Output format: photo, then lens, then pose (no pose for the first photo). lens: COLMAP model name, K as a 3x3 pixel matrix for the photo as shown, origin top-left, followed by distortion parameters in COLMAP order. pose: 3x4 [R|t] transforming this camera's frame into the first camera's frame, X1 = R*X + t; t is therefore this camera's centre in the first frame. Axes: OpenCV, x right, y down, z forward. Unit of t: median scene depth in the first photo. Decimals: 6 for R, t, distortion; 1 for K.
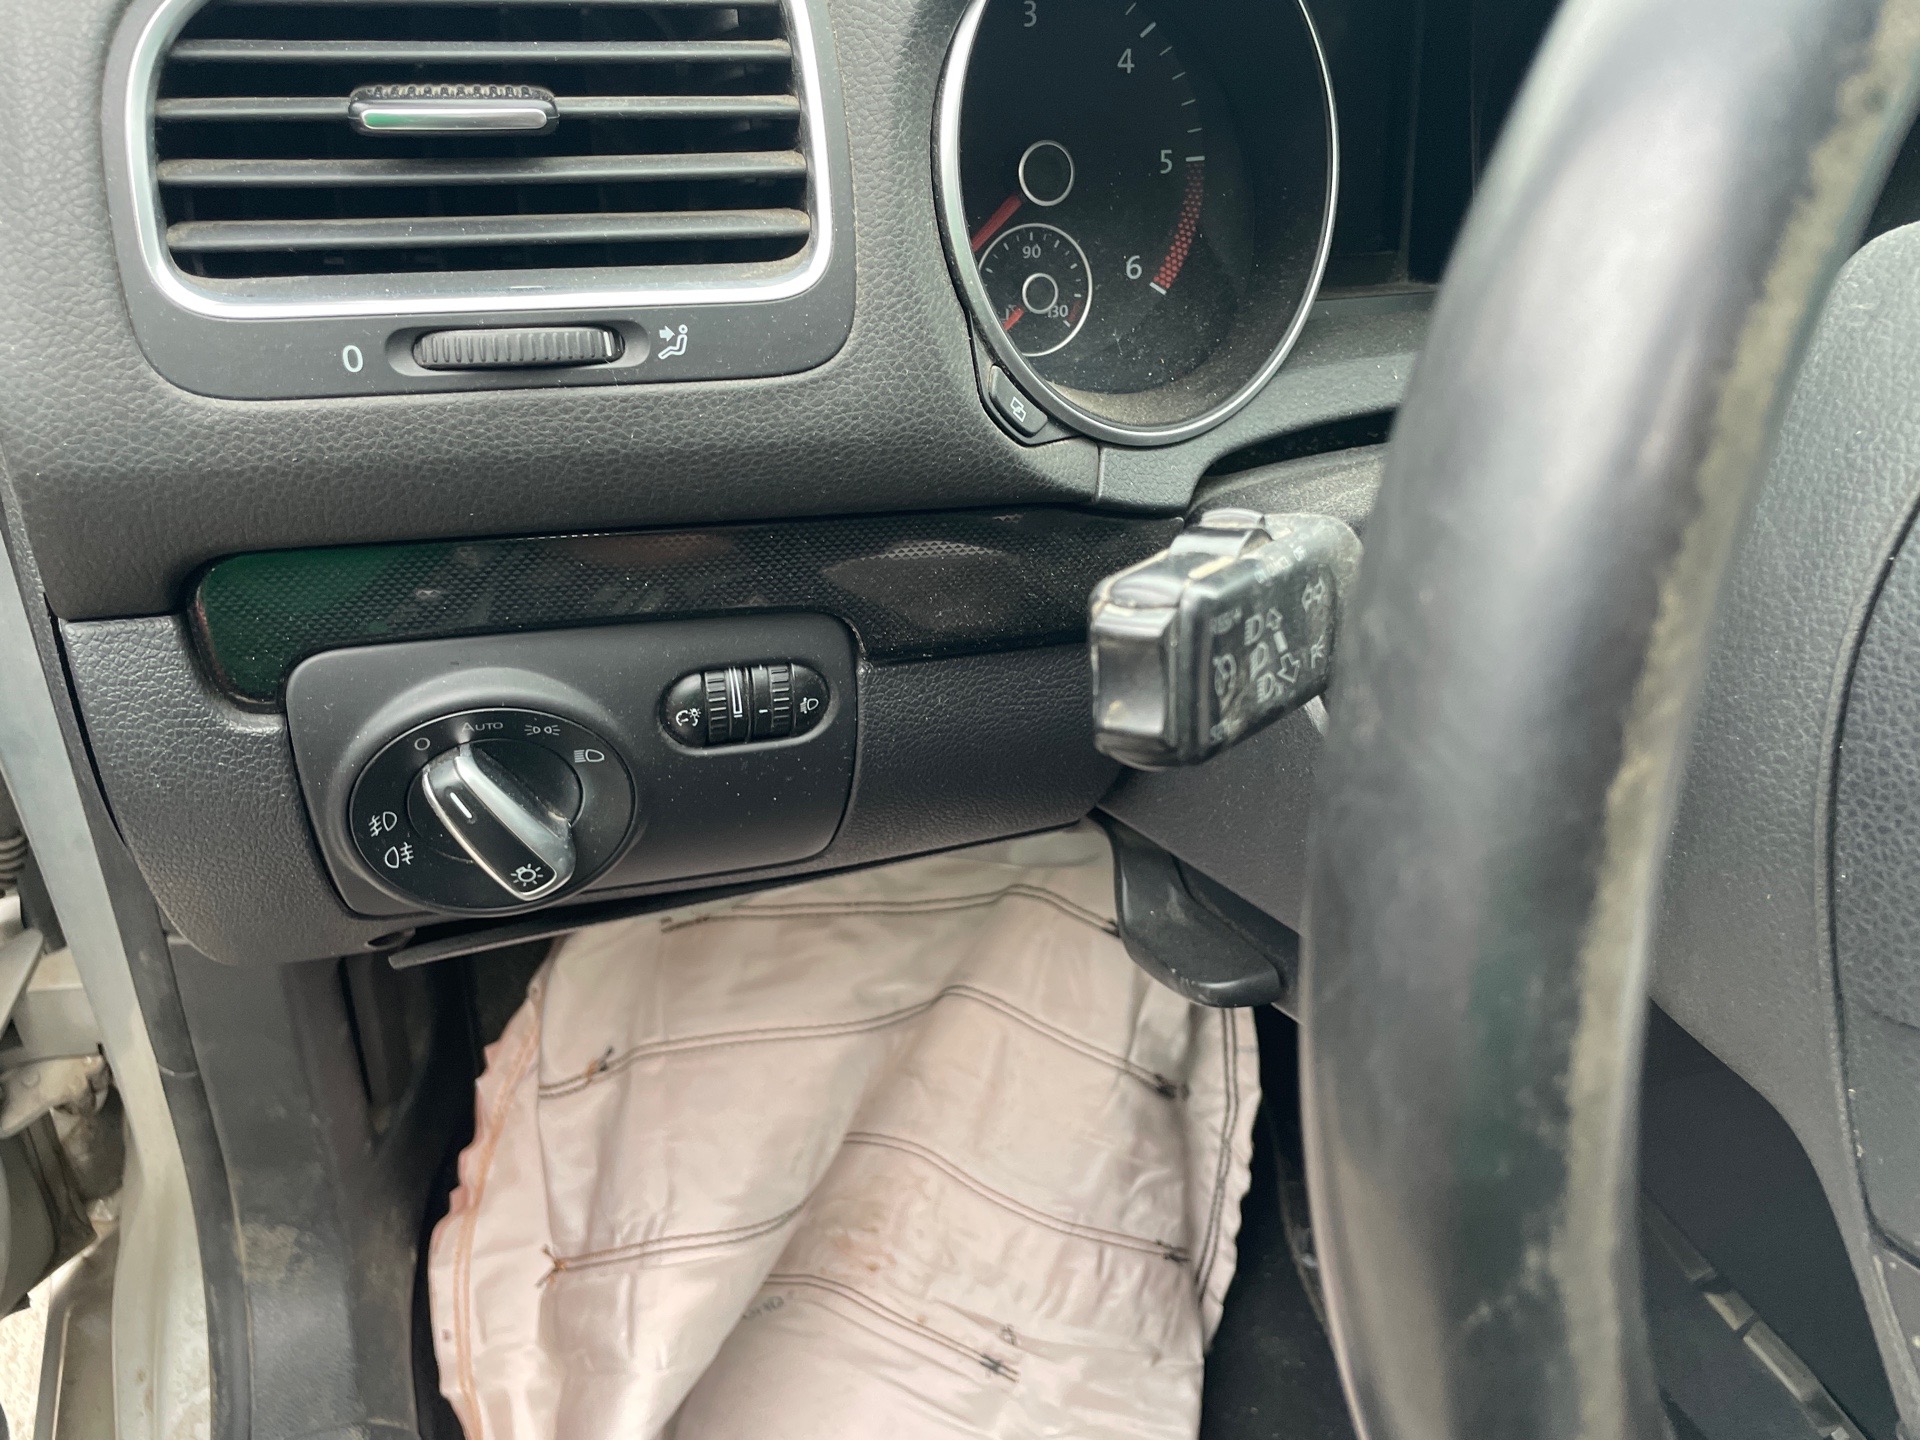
lens RADIAL K [[1462.5, 0, 960.0], [0, 1462.5, 720.0], [0, 0, 1]] dist [0.081360, -0.133578]
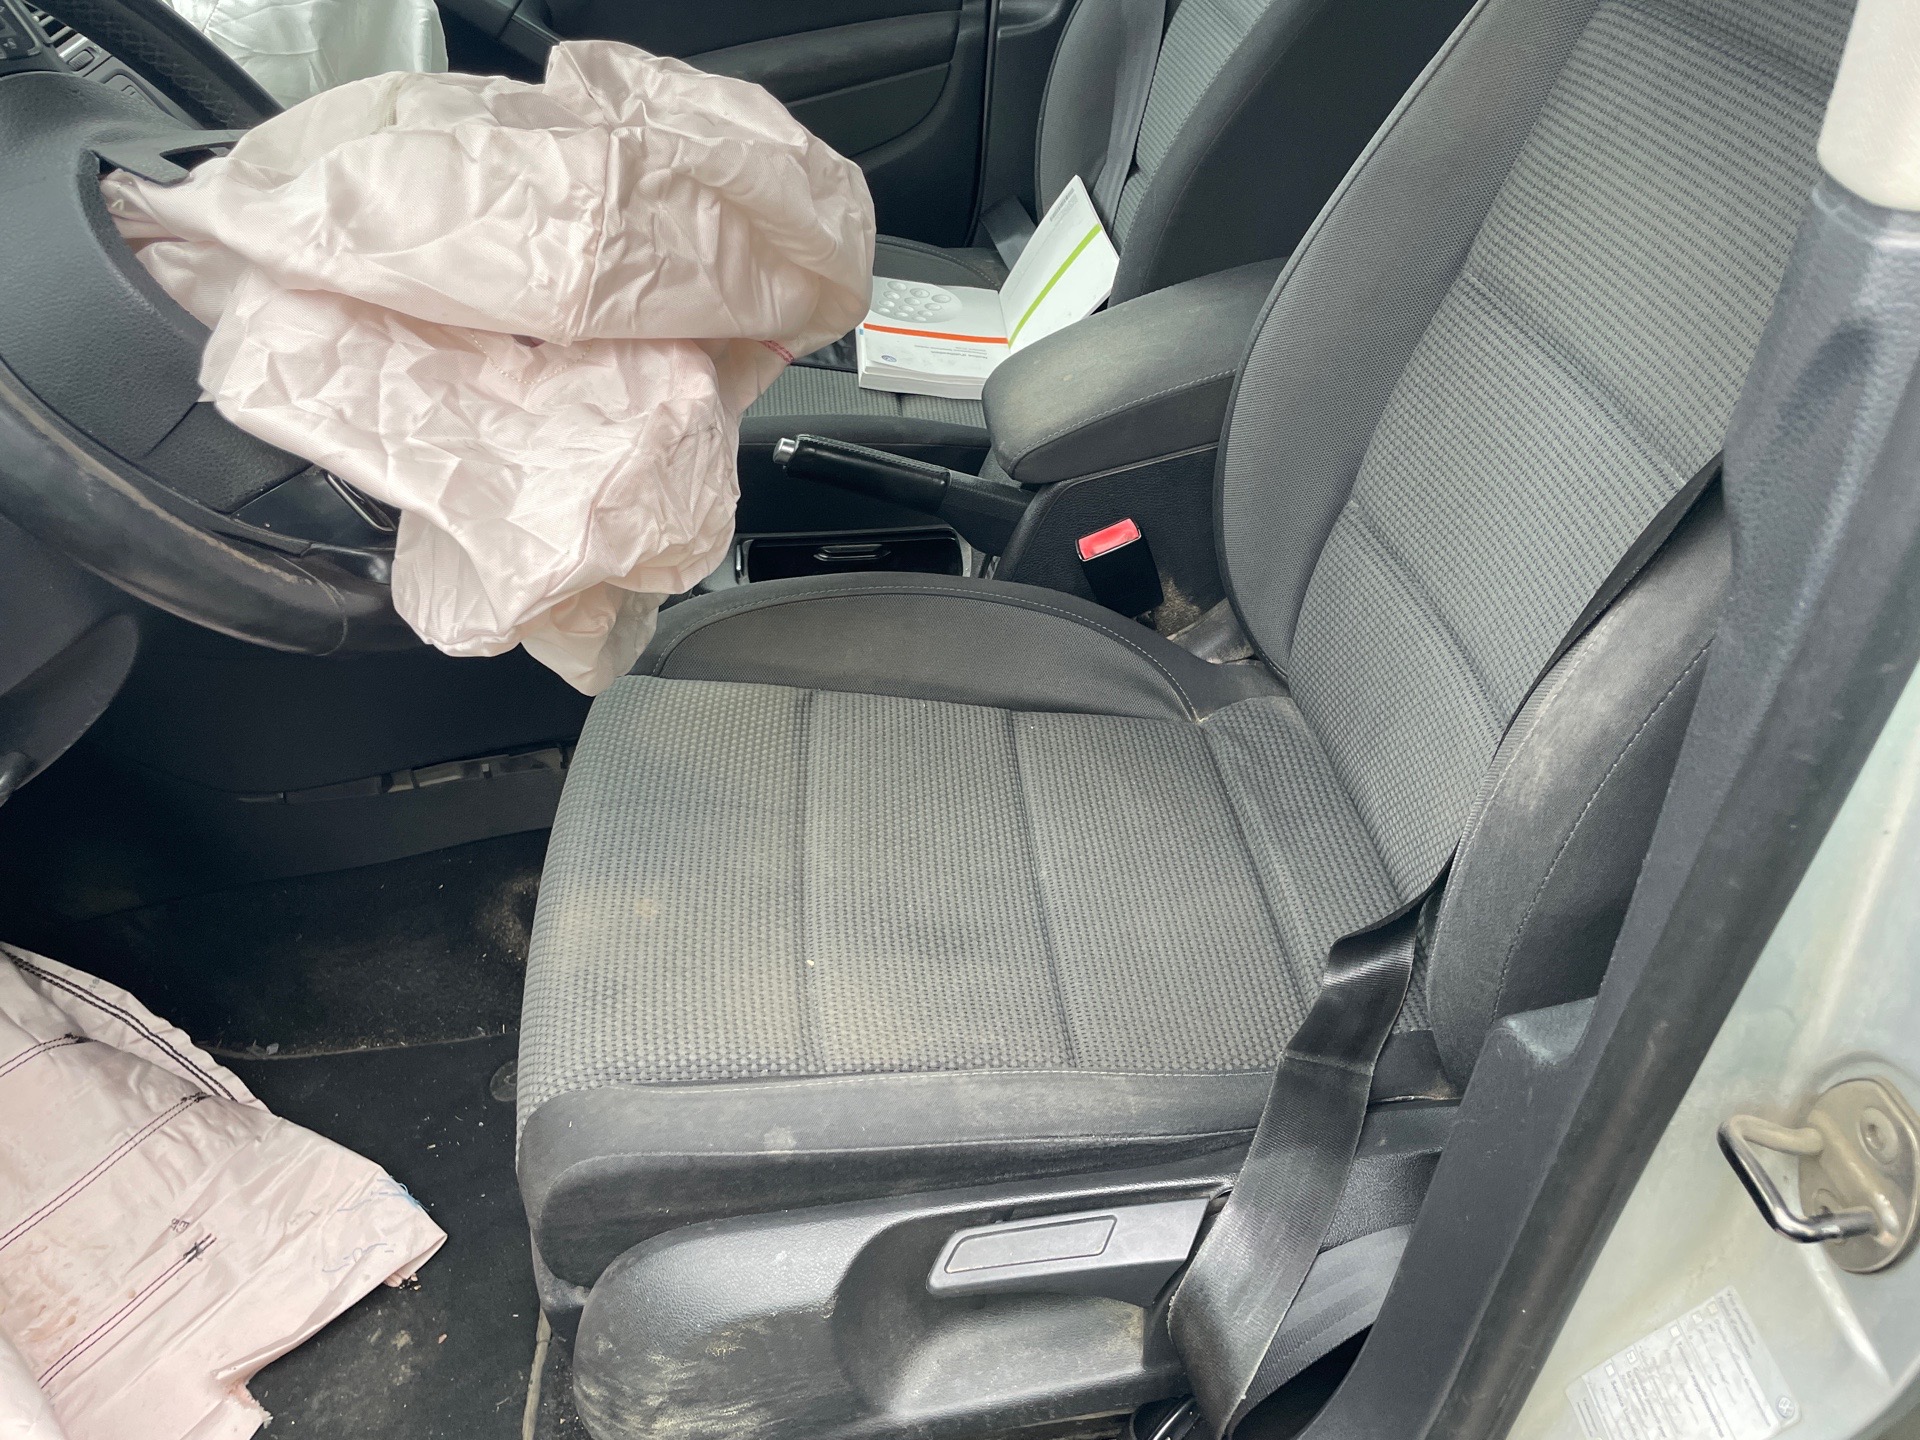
lens RADIAL K [[1462.5, 0, 960.0], [0, 1462.5, 720.0], [0, 0, 1]] dist [0.081360, -0.133578]
pose [[0.224793, -0.709360, 0.668039, -0.414269], [0.730669, 0.576293, 0.366071, 0.205113], [-0.644663, 0.405826, 0.647854, -0.535136]]
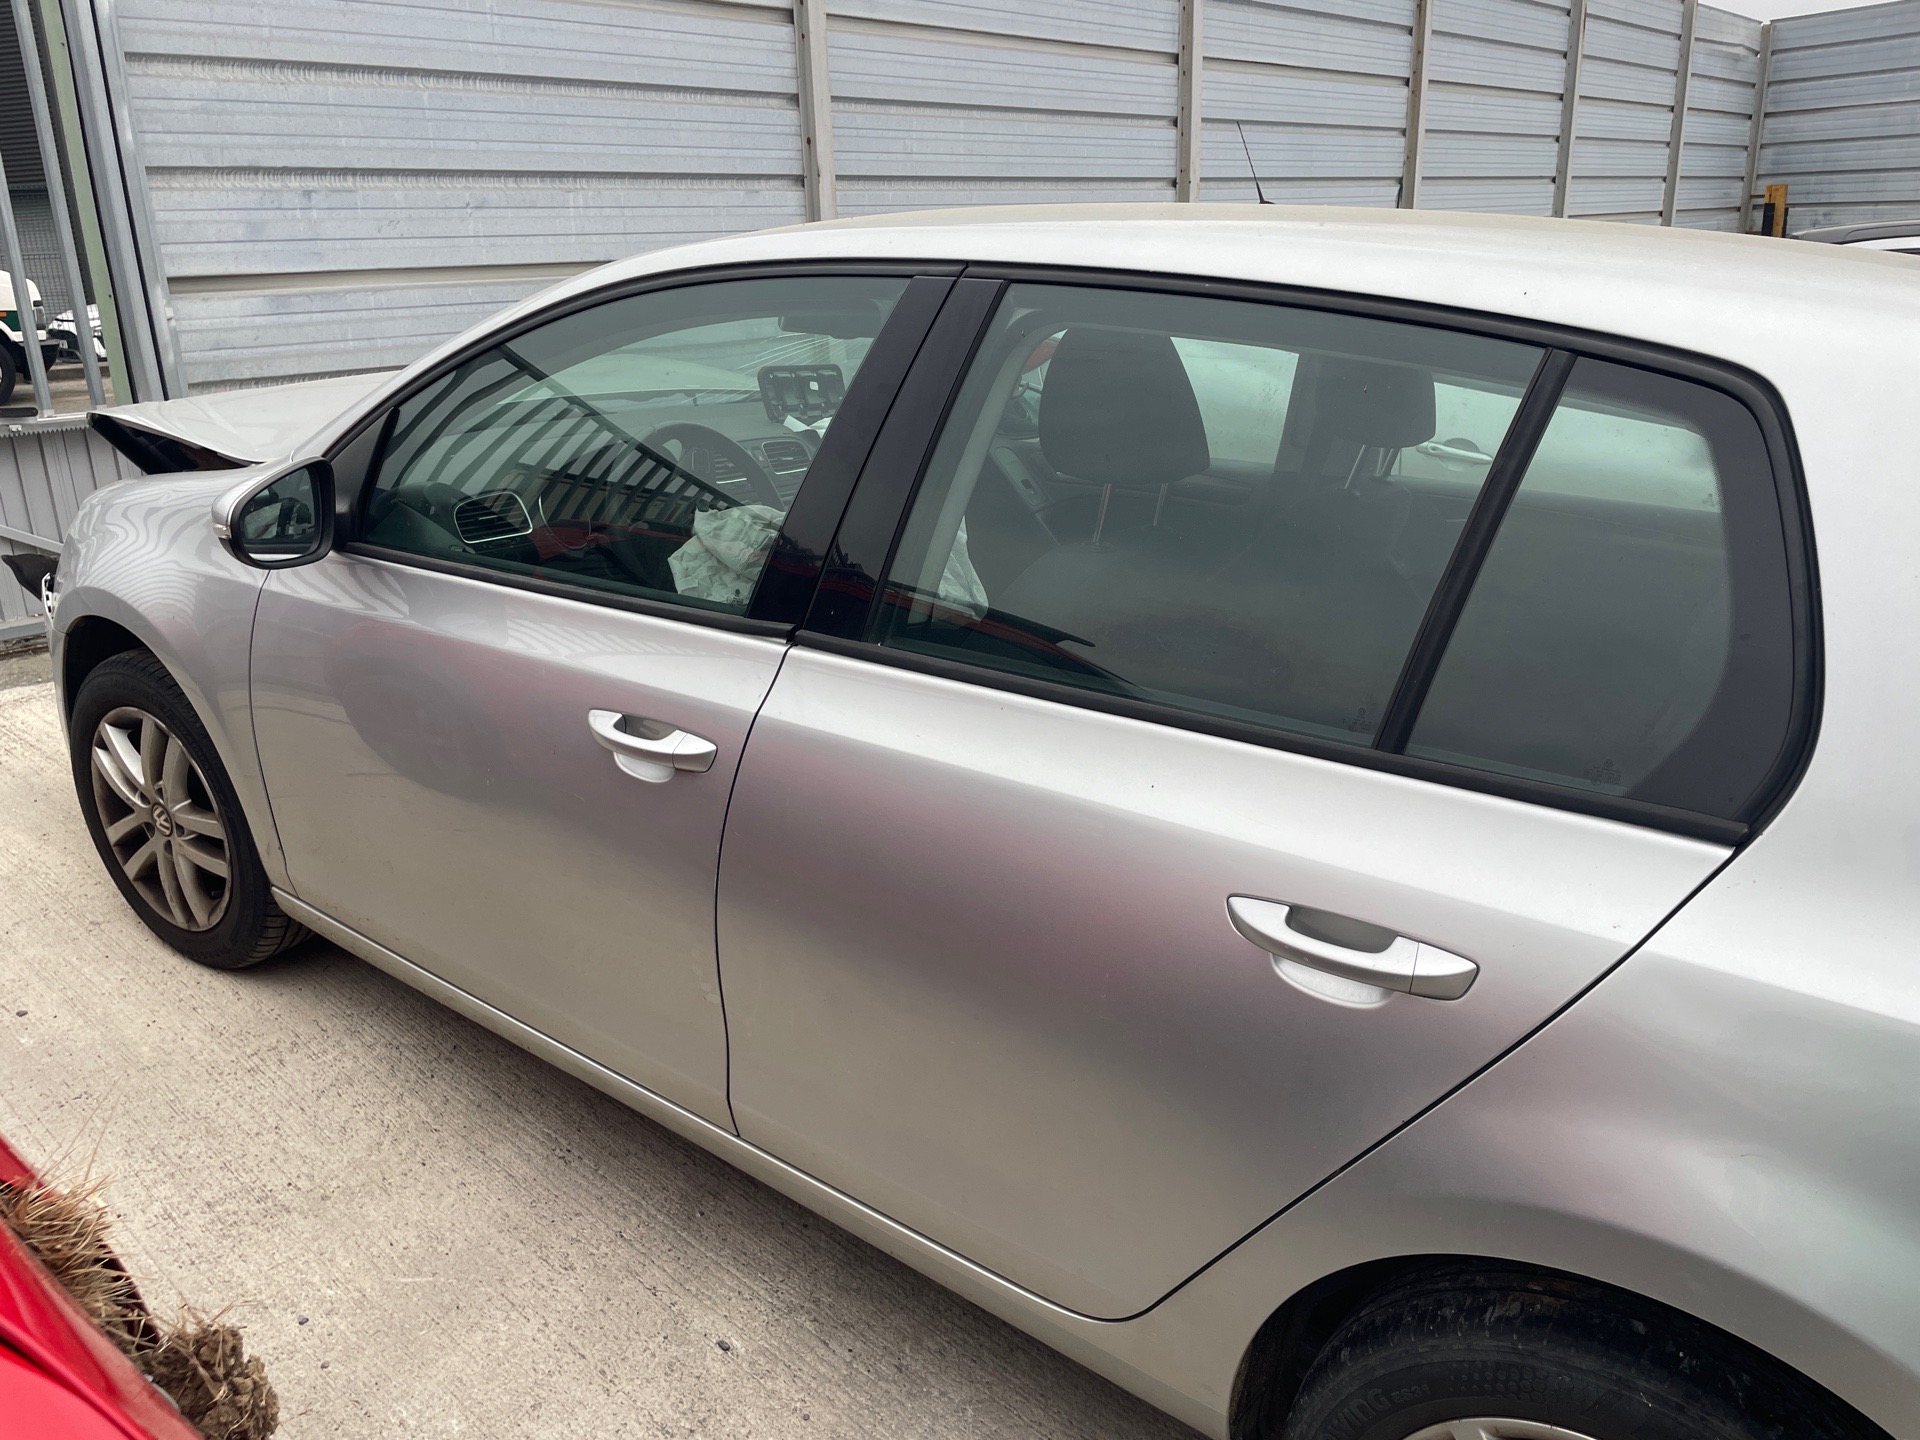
lens RADIAL K [[1470.5, 0, 947.7], [0, 1470.5, 725.4], [0, 0, 1]] dist [0.085217, -0.113169]
pose [[0.843868, -0.245427, 0.477129, -1.043509], [0.370694, 0.909580, -0.187751, 1.373099], [-0.387908, 0.335306, 0.858544, -2.937454]]
